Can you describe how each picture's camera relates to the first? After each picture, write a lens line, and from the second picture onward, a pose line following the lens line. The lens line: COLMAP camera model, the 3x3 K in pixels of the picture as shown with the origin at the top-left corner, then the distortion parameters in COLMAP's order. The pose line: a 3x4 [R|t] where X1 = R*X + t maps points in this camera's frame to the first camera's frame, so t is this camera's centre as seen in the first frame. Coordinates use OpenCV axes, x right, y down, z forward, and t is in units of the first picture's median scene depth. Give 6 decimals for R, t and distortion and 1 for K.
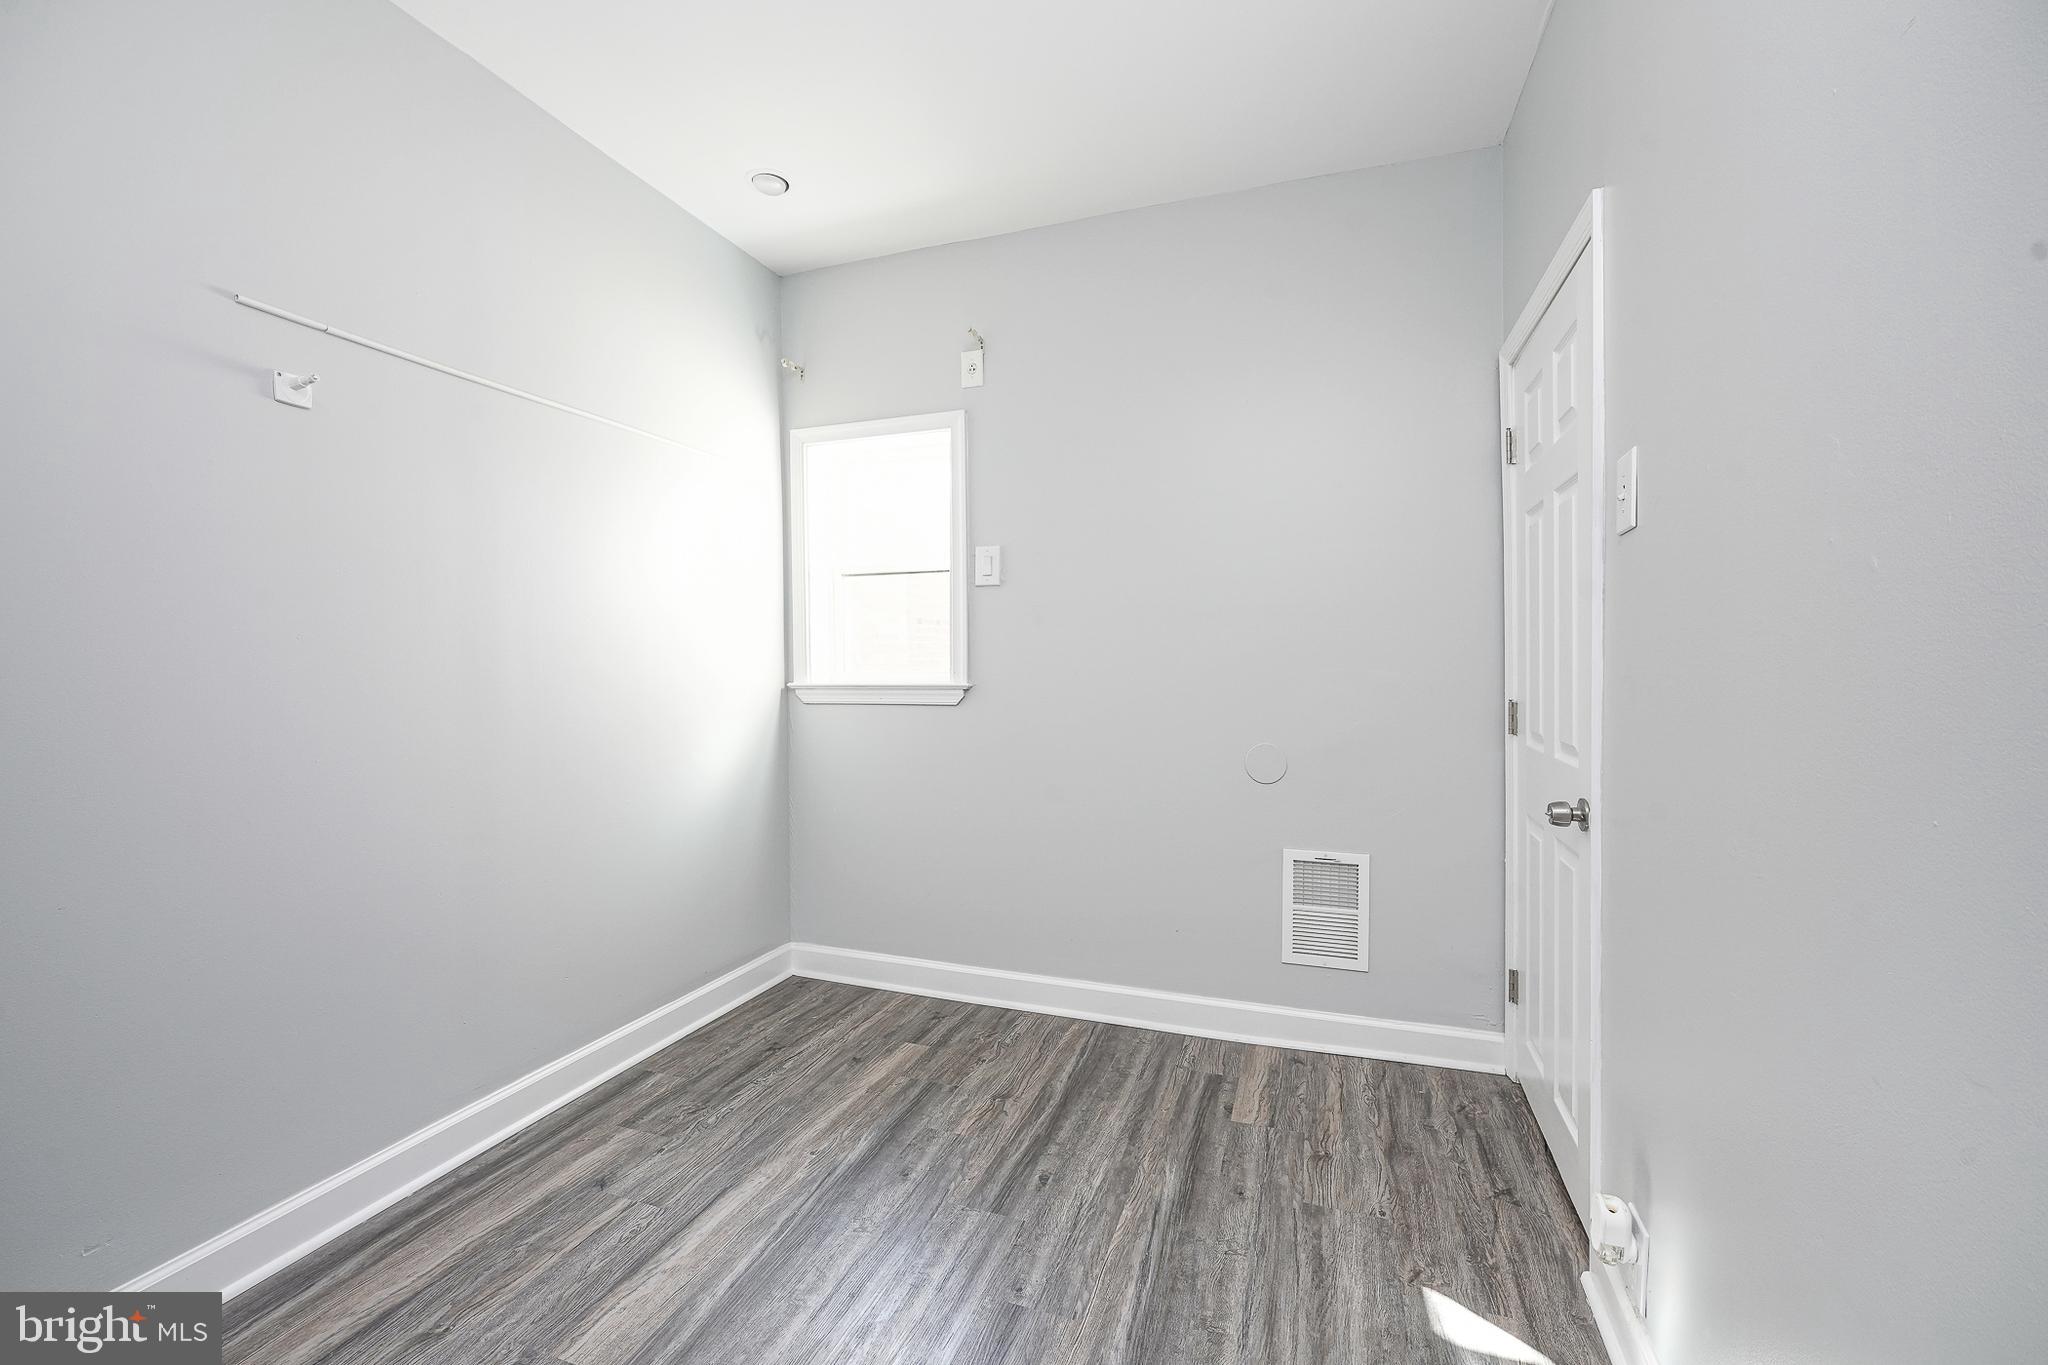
lens RADIAL K [[822.8, 0, 1036.2], [0, 822.8, 680.5], [0, 0, 1]] dist [-0.001195, -0.000684]
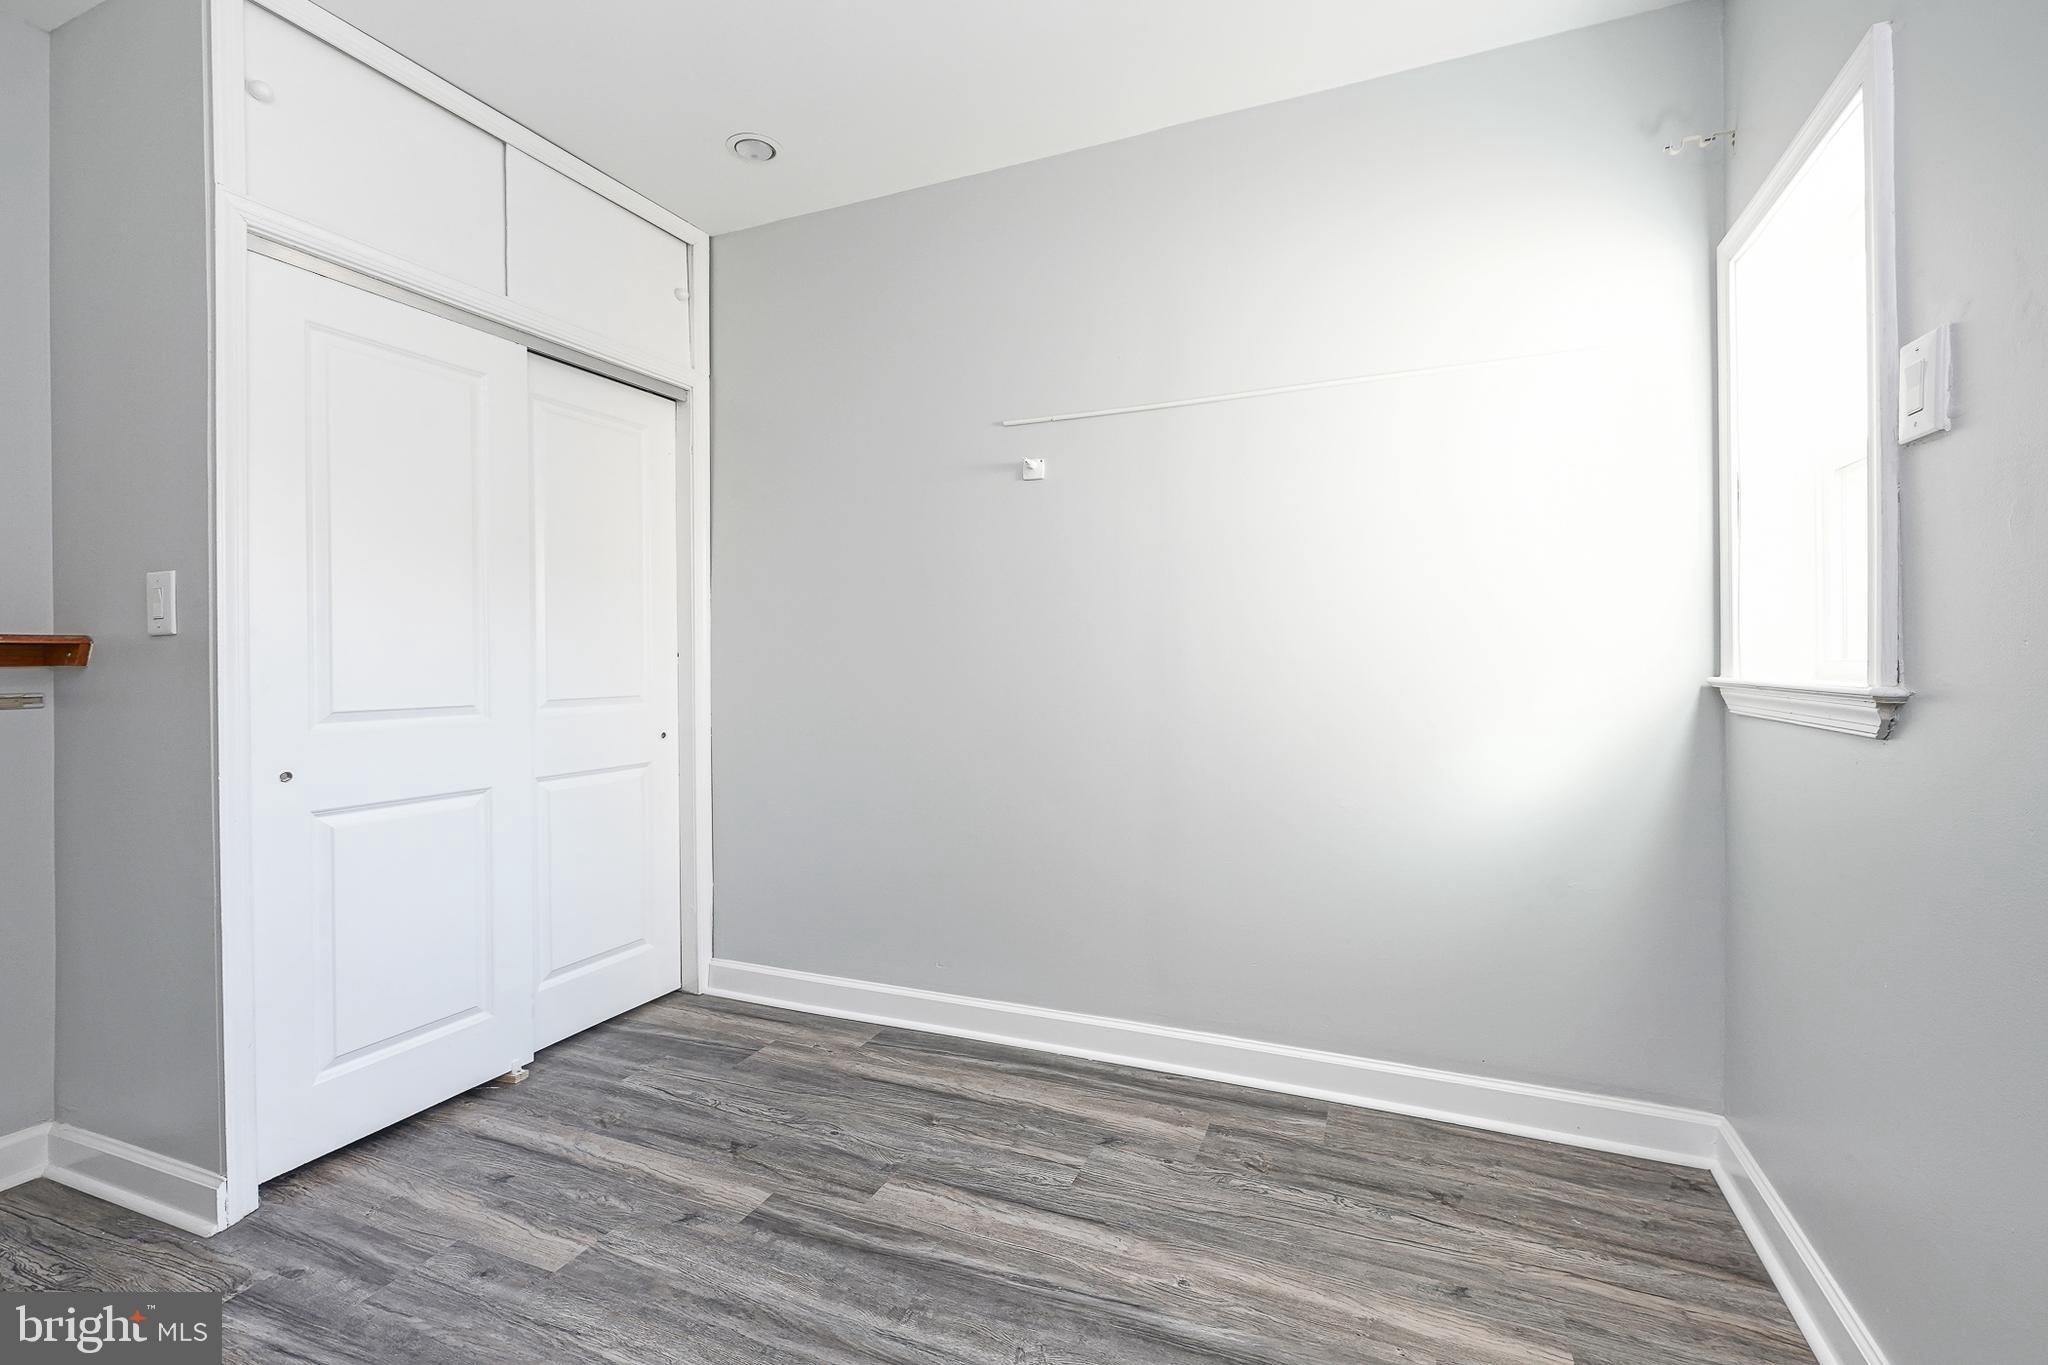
lens RADIAL K [[822.8, 0, 1067.4], [0, 822.8, 673.4], [0, 0, 1]] dist [-0.001195, -0.000684]
pose [[-0.012602, 0.019515, -0.999730, 0.464406], [-0.010559, 0.999751, 0.019648, -0.011485], [0.999865, 0.010804, -0.012393, 0.845845]]
